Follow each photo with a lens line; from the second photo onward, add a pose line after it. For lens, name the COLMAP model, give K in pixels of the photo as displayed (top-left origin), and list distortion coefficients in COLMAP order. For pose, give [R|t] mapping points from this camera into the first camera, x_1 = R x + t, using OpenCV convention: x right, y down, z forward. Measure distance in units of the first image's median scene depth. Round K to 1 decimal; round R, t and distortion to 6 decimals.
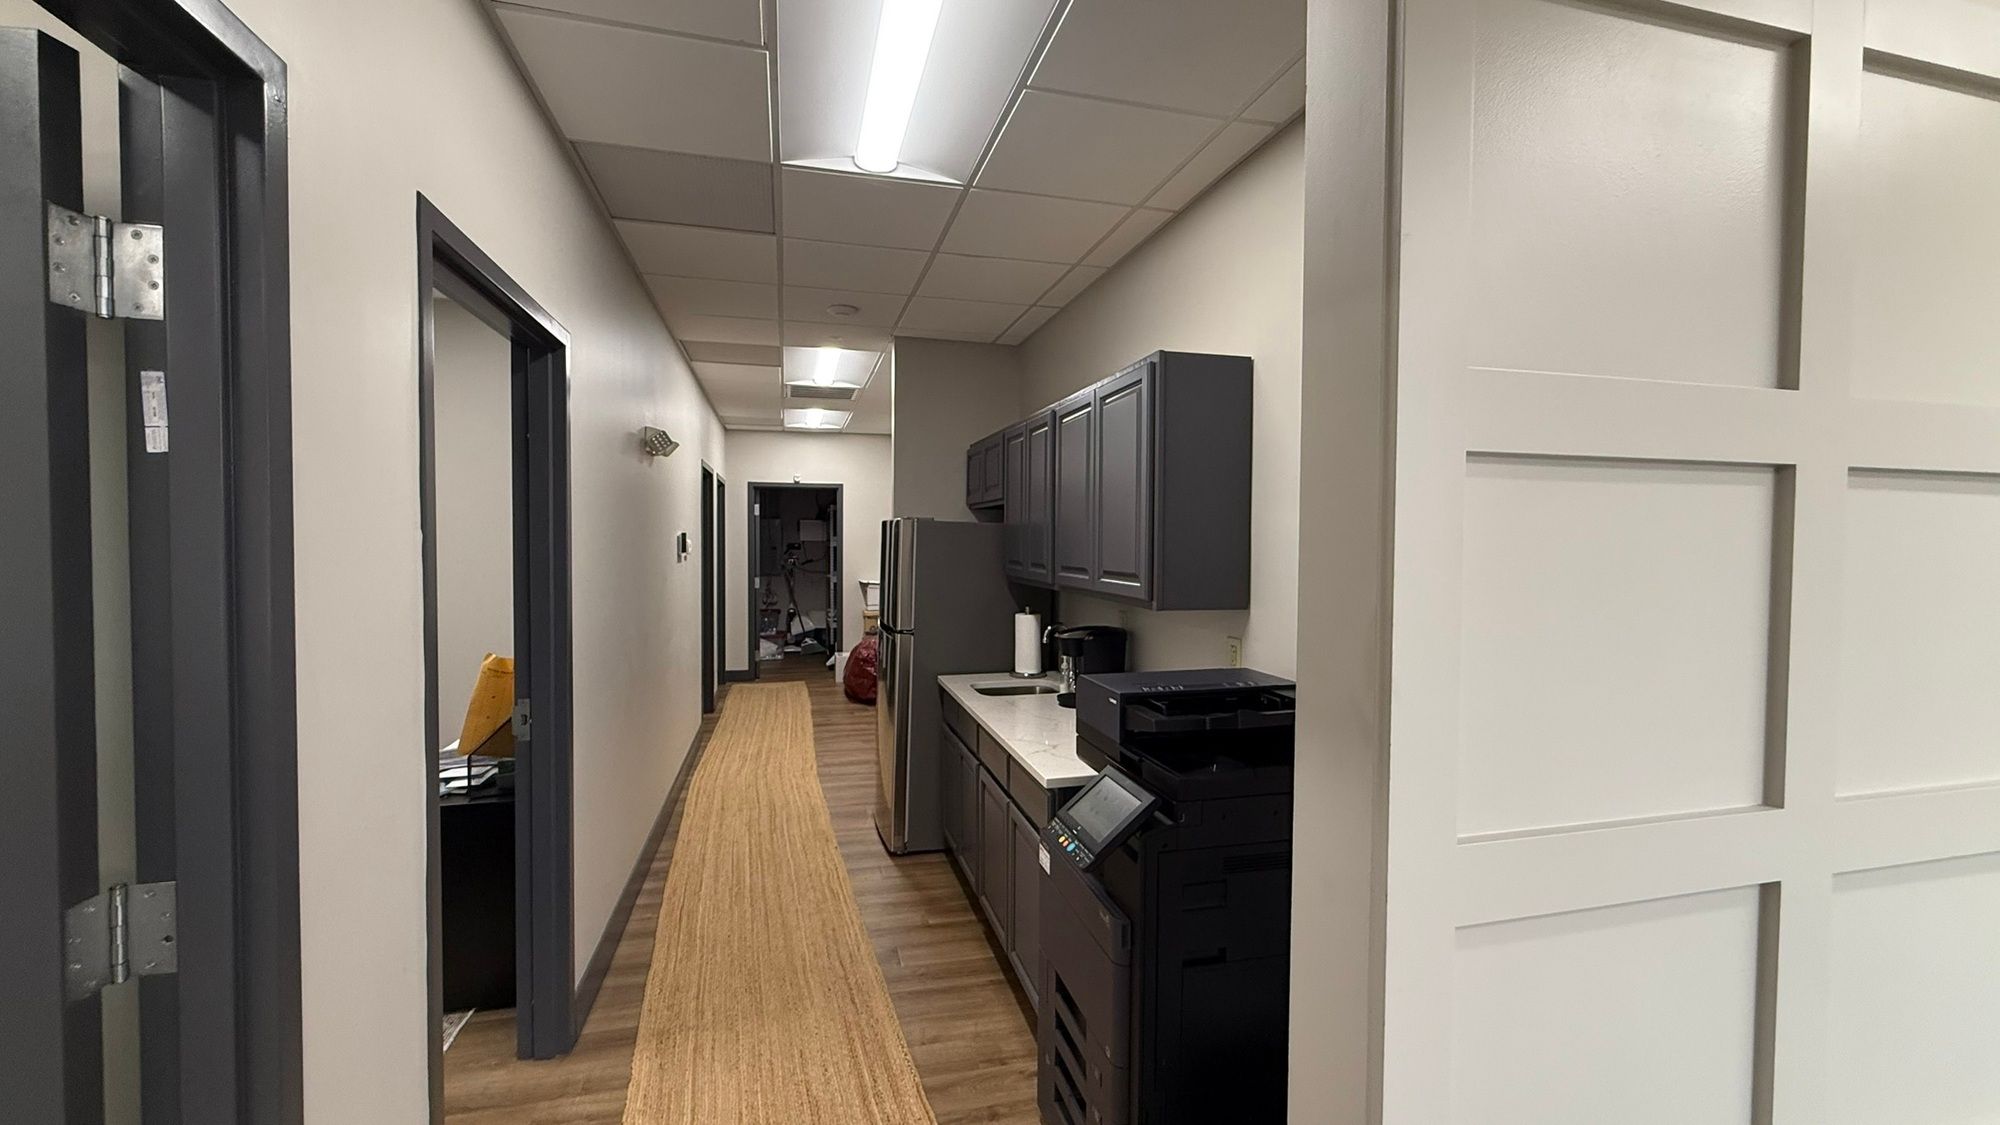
lens RADIAL K [[796.6, 0, 1005.8], [0, 796.6, 562.1], [0, 0, 1]] dist [0.000467, -0.000597]
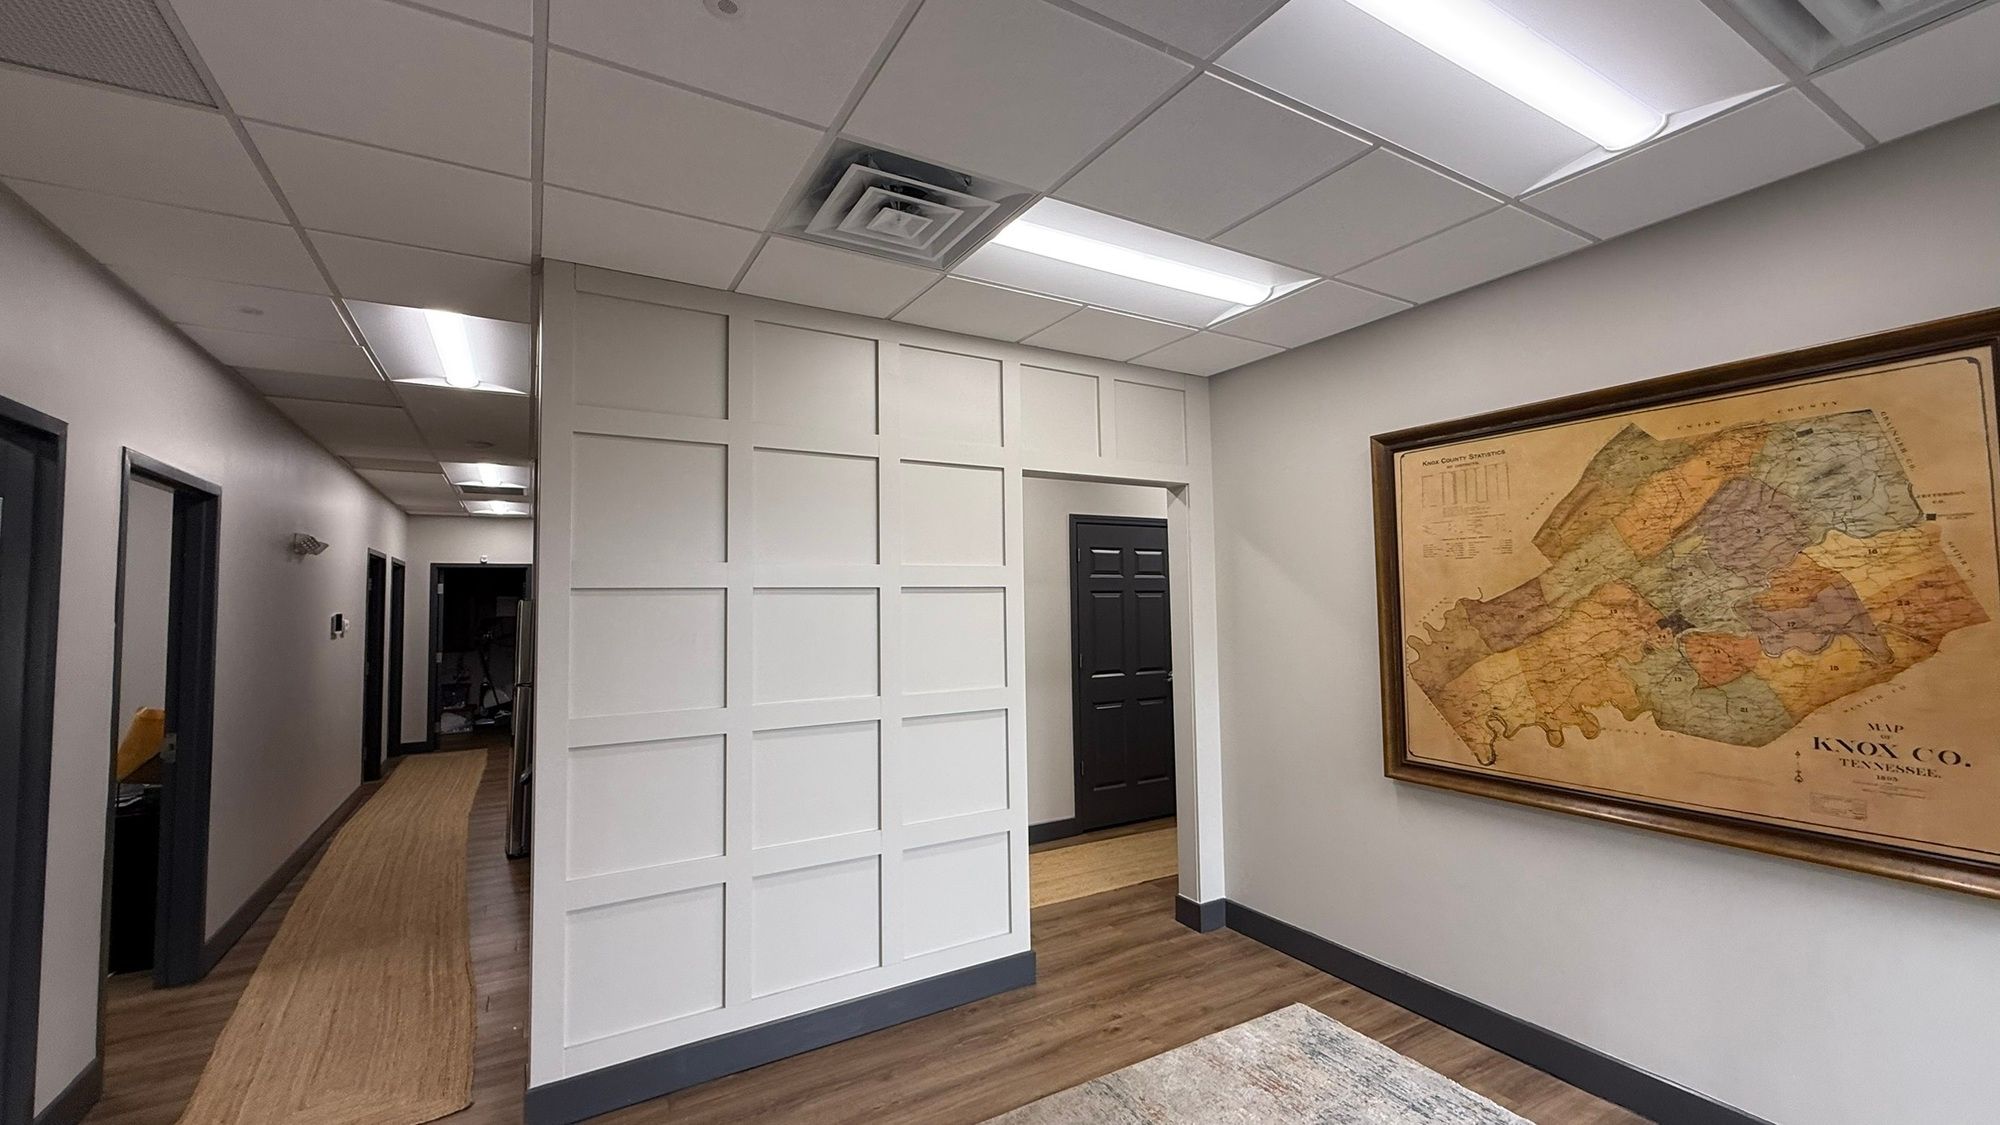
lens RADIAL K [[796.6, 0, 1005.8], [0, 796.6, 562.1], [0, 0, 1]] dist [0.000467, -0.000597]
pose [[0.963530, -0.006881, 0.267512, 0.189882], [0.029051, 0.996451, -0.079006, 0.006921], [-0.266019, 0.083897, 0.960310, -0.330668]]
